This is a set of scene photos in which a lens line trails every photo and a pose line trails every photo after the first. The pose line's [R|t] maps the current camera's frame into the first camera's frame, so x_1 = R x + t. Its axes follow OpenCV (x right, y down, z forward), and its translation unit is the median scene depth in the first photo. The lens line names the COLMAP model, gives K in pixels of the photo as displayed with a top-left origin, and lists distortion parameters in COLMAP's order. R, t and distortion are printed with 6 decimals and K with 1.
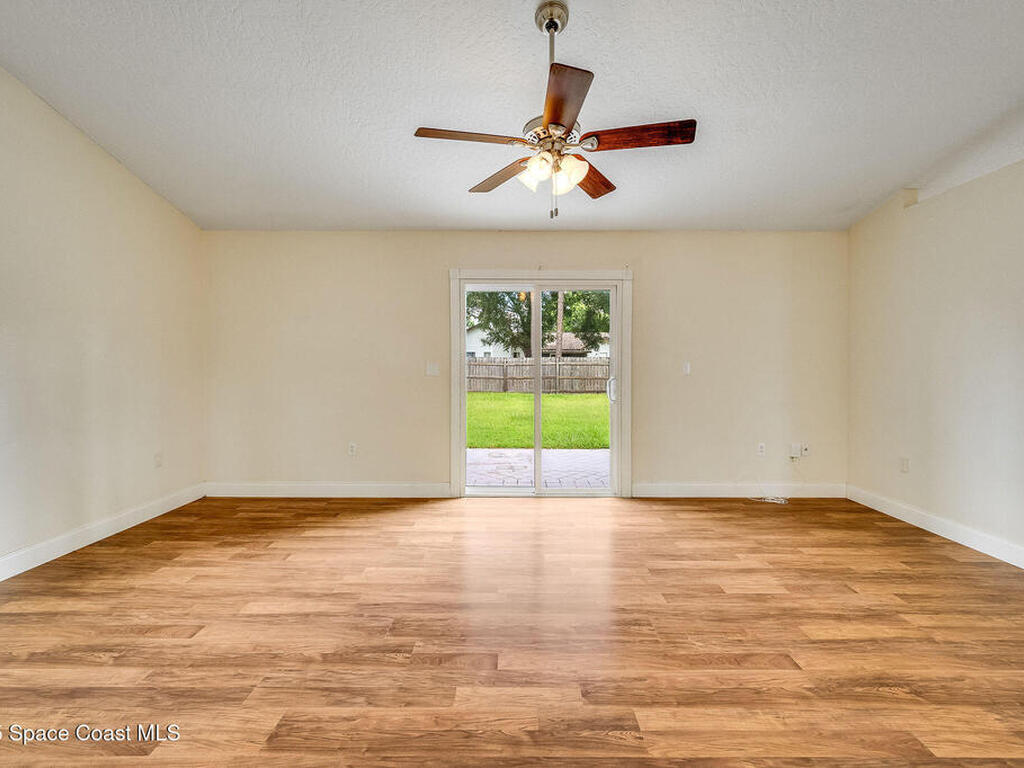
lens RADIAL K [[459.5, 0, 515.5], [0, 459.5, 379.4], [0, 0, 1]] dist [0.001008, -0.000586]
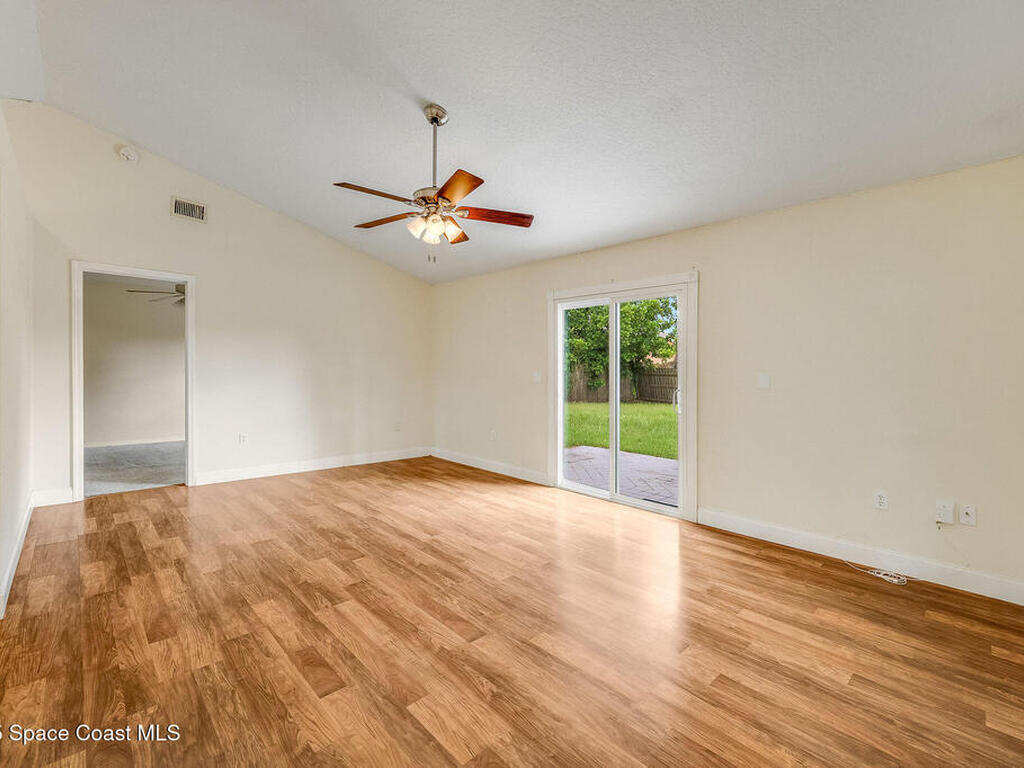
lens RADIAL K [[465.5, 0, 529.2], [0, 465.5, 377.1], [0, 0, 1]] dist [-0.000599, -0.000024]
pose [[0.701628, 0.017874, -0.712320, 1.161846], [-0.039699, 0.999113, -0.014033, -0.000798], [0.711437, 0.038125, 0.701715, 0.220480]]
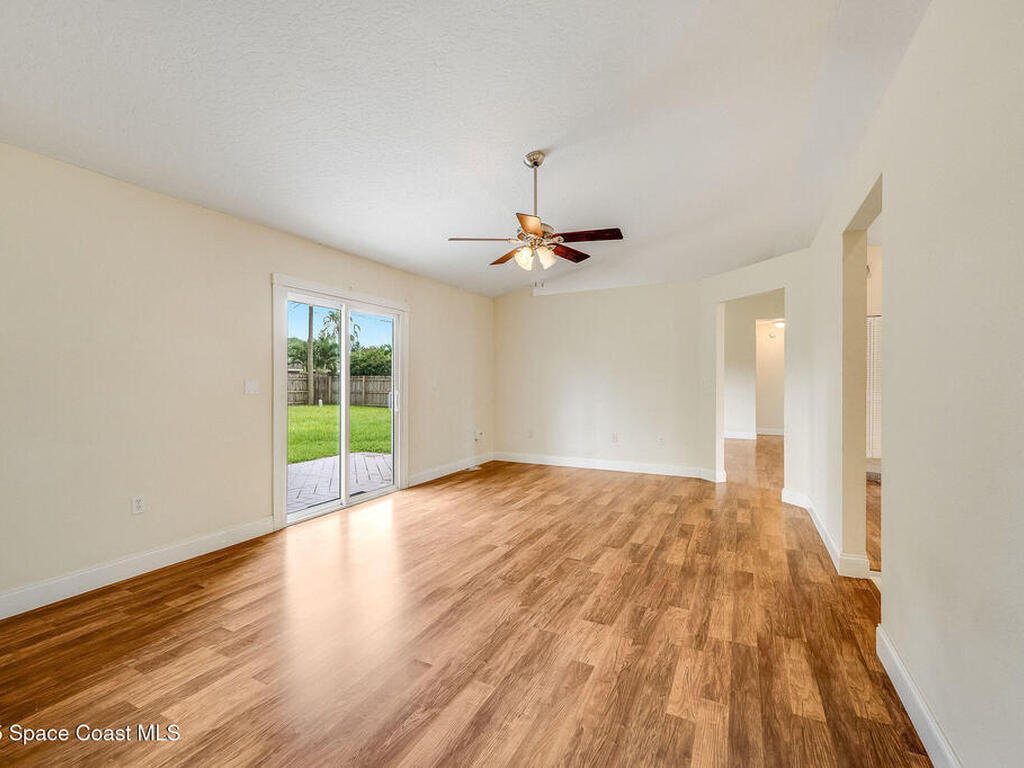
lens RADIAL K [[459.5, 0, 515.5], [0, 459.5, 379.4], [0, 0, 1]] dist [0.001008, -0.000586]
pose [[0.442896, 0.000689, 0.896573, -1.253316], [0.030716, 0.999401, -0.015942, -0.003424], [-0.896047, 0.034600, 0.442610, 0.346967]]
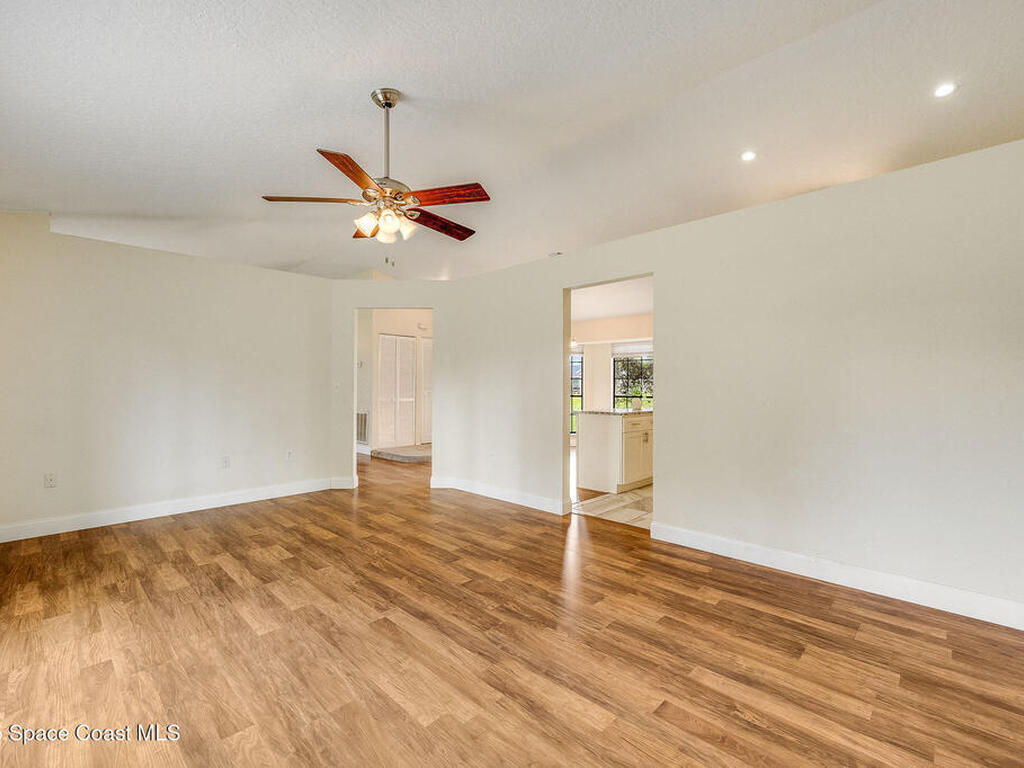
lens RADIAL K [[450.9, 0, 523.8], [0, 450.9, 383.7], [0, 0, 1]] dist [0.001565, -0.000186]
pose [[-0.728205, 0.001956, 0.685356, -0.927702], [0.018713, 0.999680, 0.017029, -0.042082], [-0.685104, 0.025226, -0.728009, 1.510233]]
